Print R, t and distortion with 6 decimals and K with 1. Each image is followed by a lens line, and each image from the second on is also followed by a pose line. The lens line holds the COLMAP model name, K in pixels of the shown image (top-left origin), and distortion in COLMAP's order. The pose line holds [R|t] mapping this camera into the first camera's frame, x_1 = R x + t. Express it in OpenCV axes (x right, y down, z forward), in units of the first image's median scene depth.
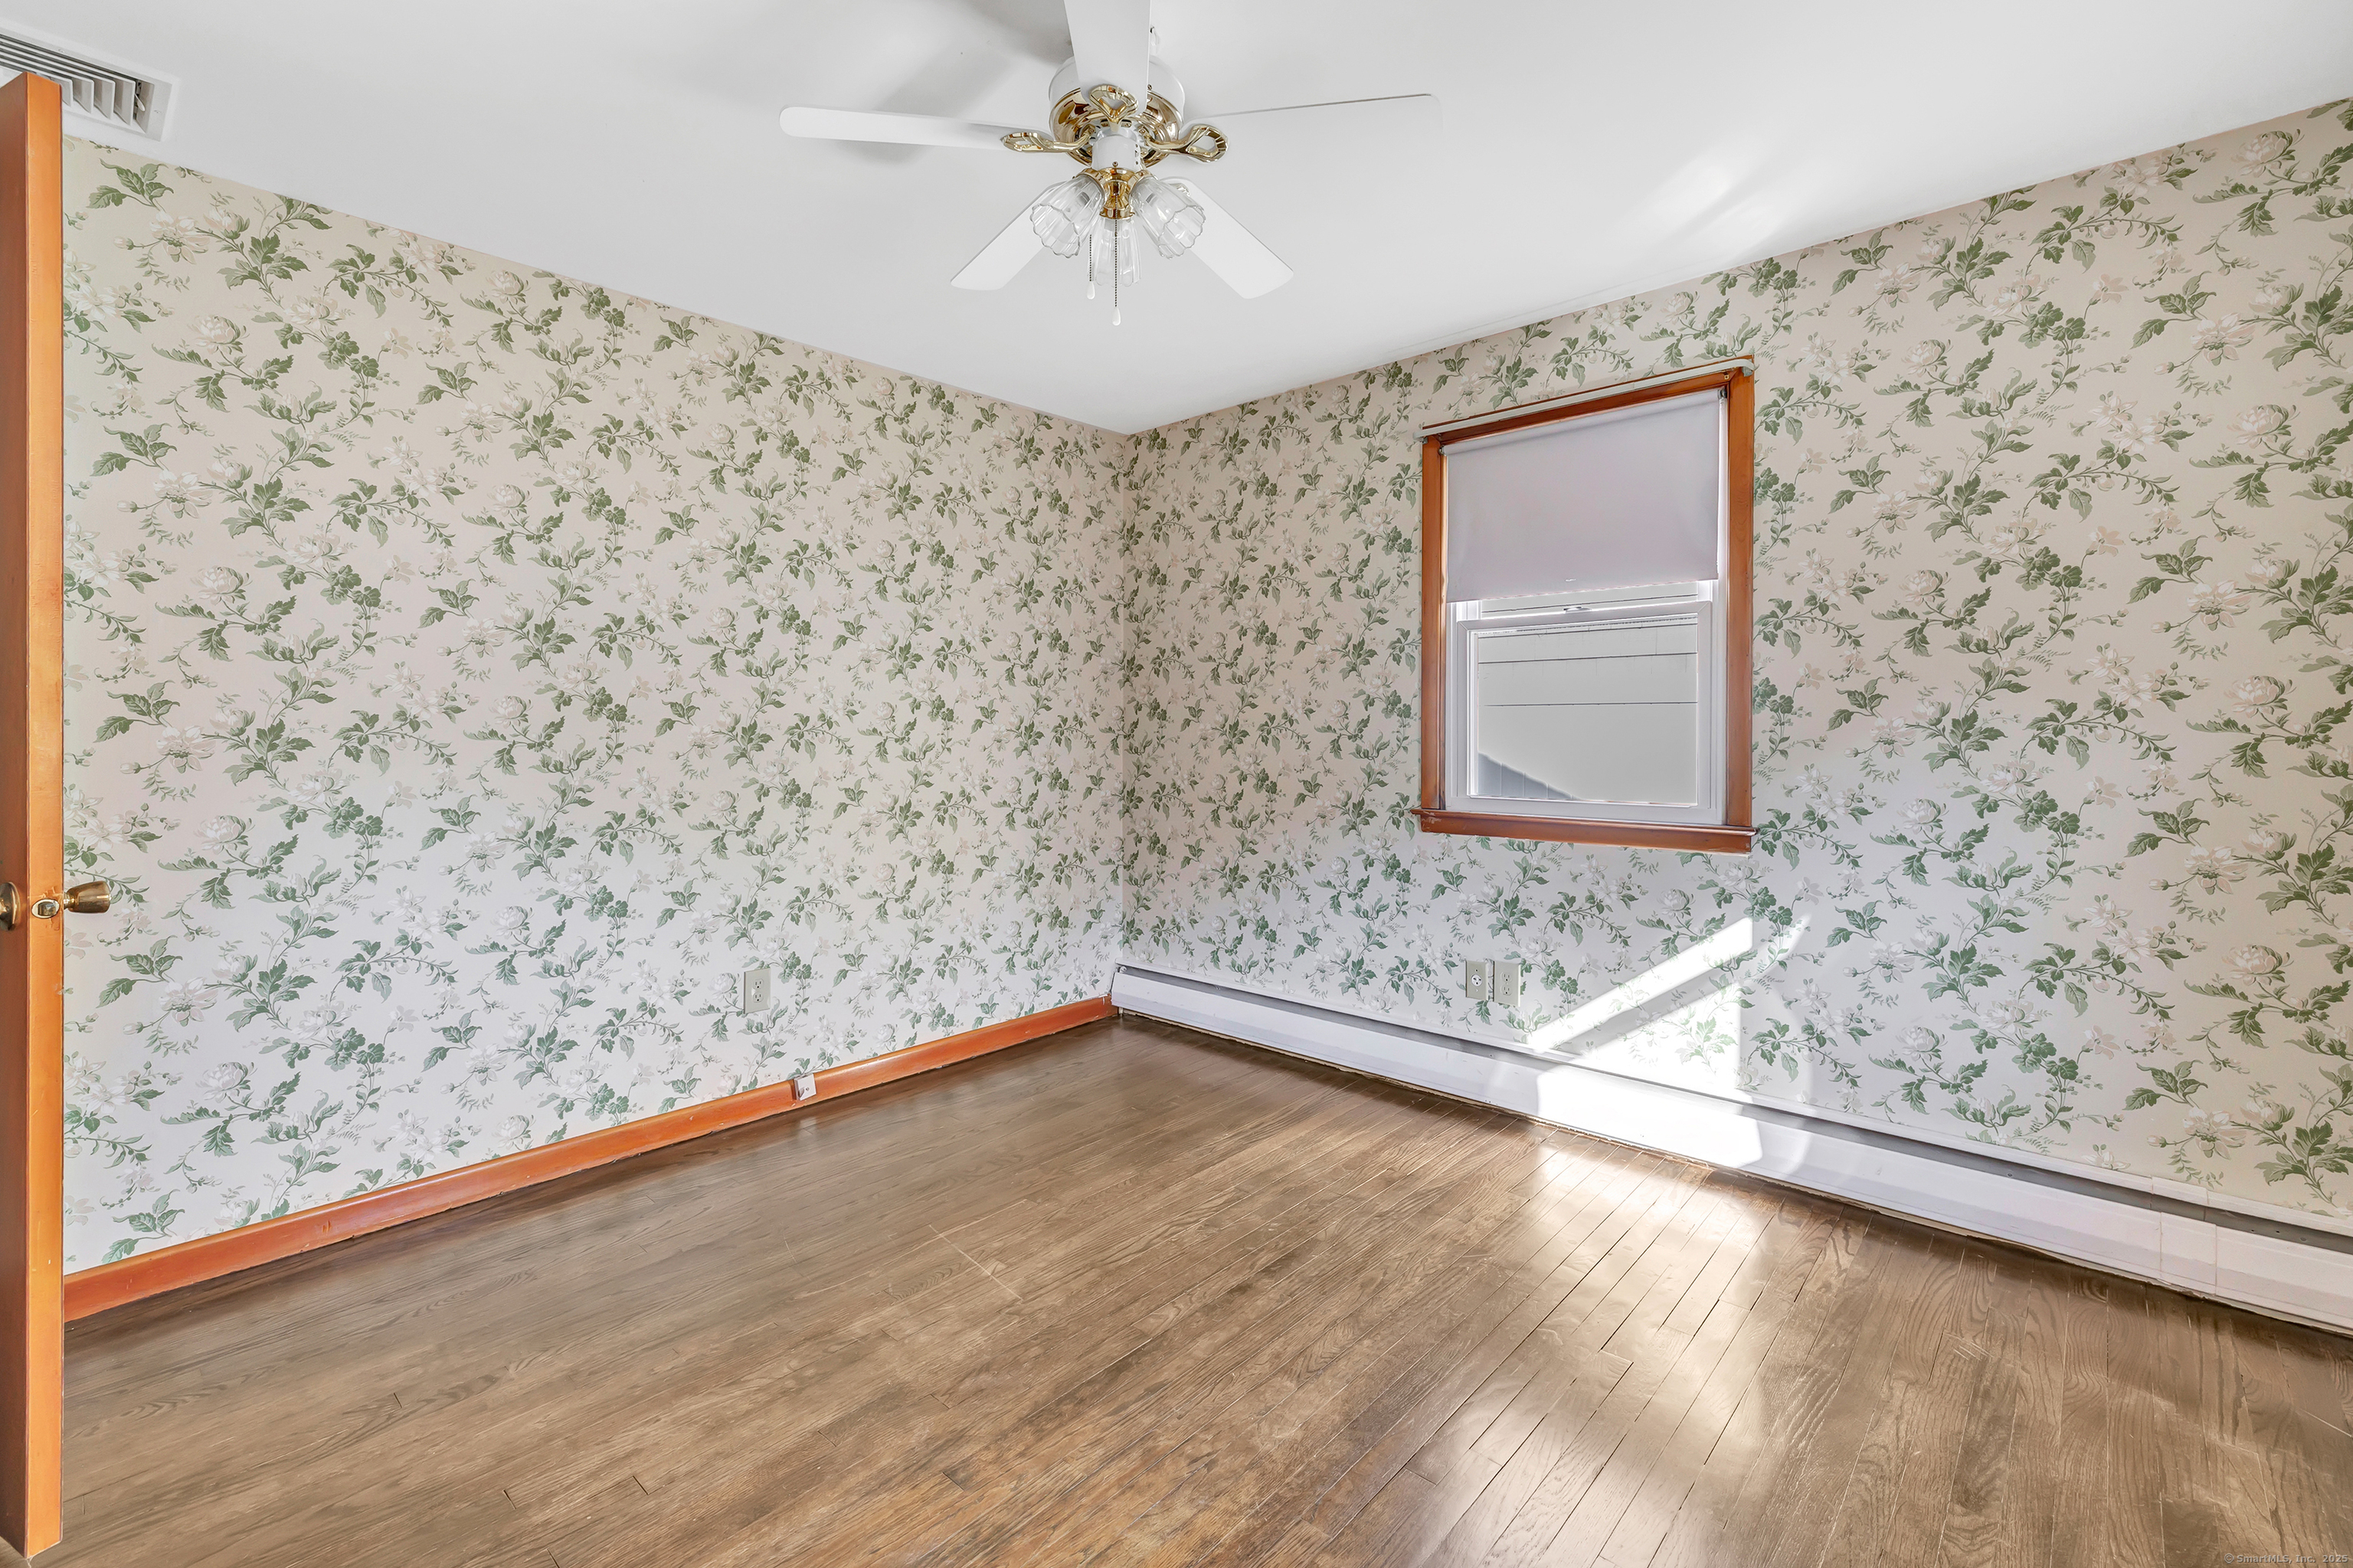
lens RADIAL K [[1029.2, 0, 1178.6], [0, 1029.2, 724.1], [0, 0, 1]] dist [0.000807, 0.000139]
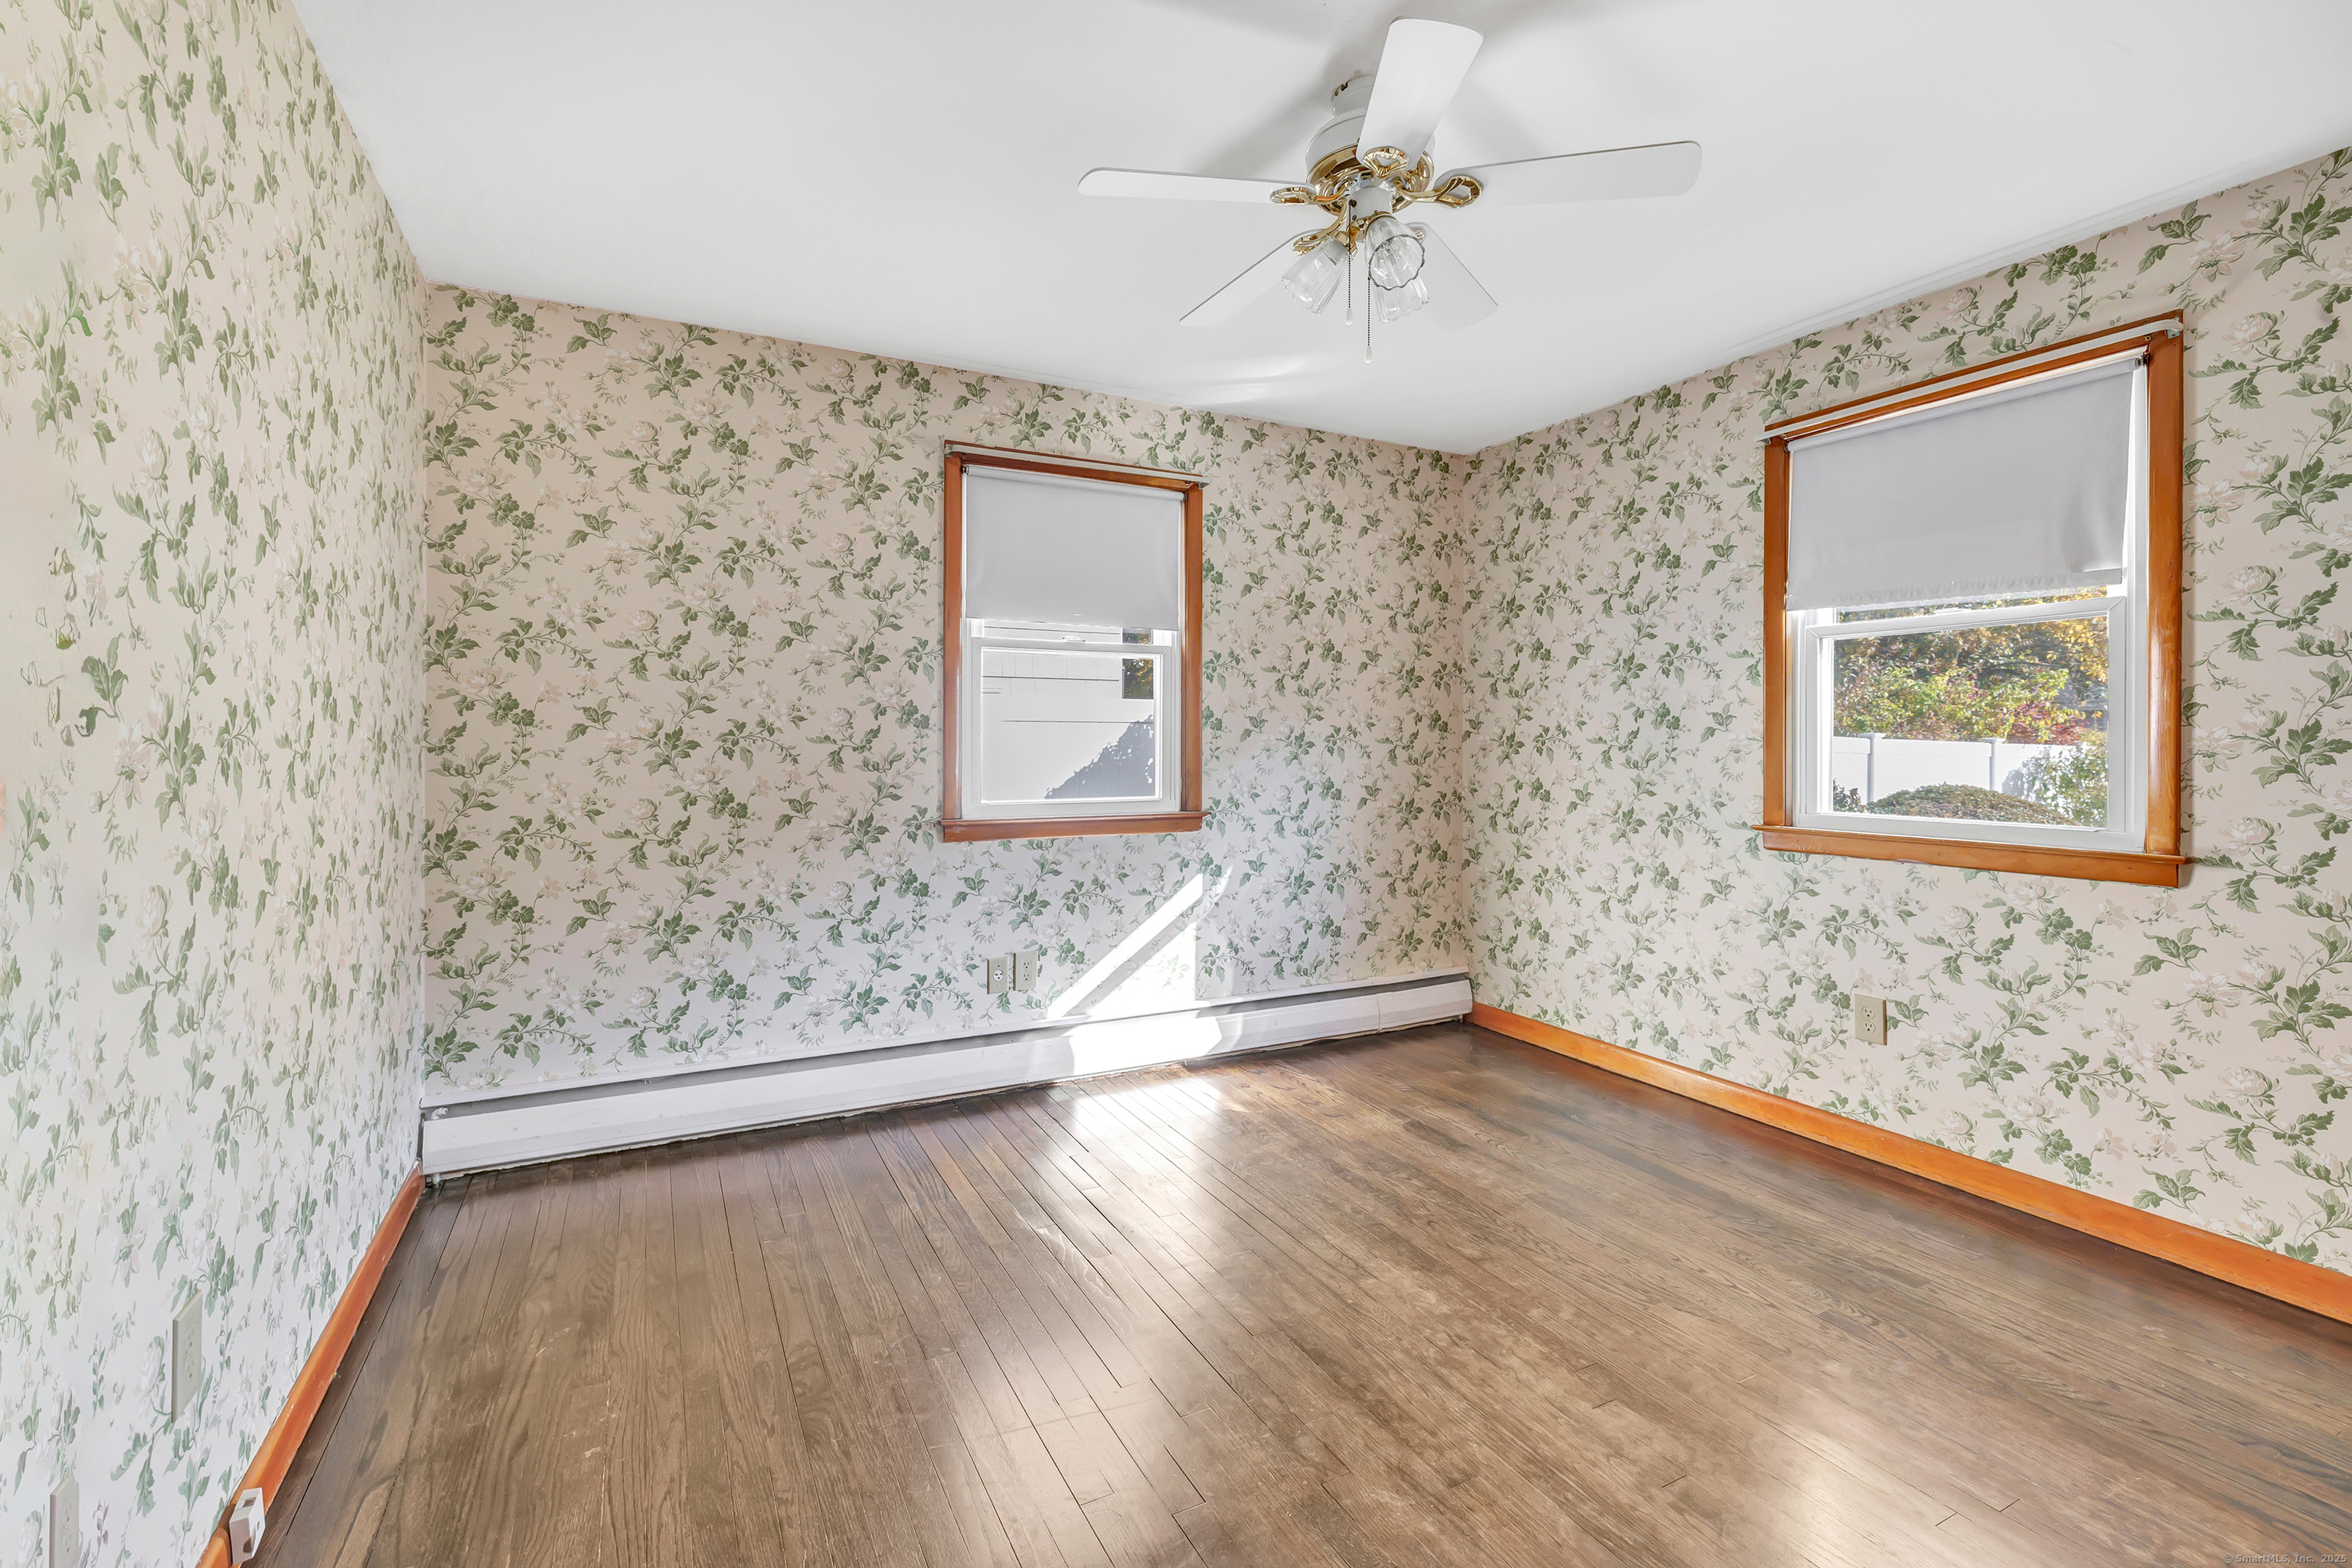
lens RADIAL K [[1019.2, 0, 1176.0], [0, 1019.2, 735.0], [0, 0, 1]] dist [-0.000675, 0.000031]
pose [[0.352210, 0.009230, 0.935876, -0.671799], [-0.007715, 0.999946, -0.006958, 0.005530], [-0.935889, -0.004770, 0.352262, 0.479262]]
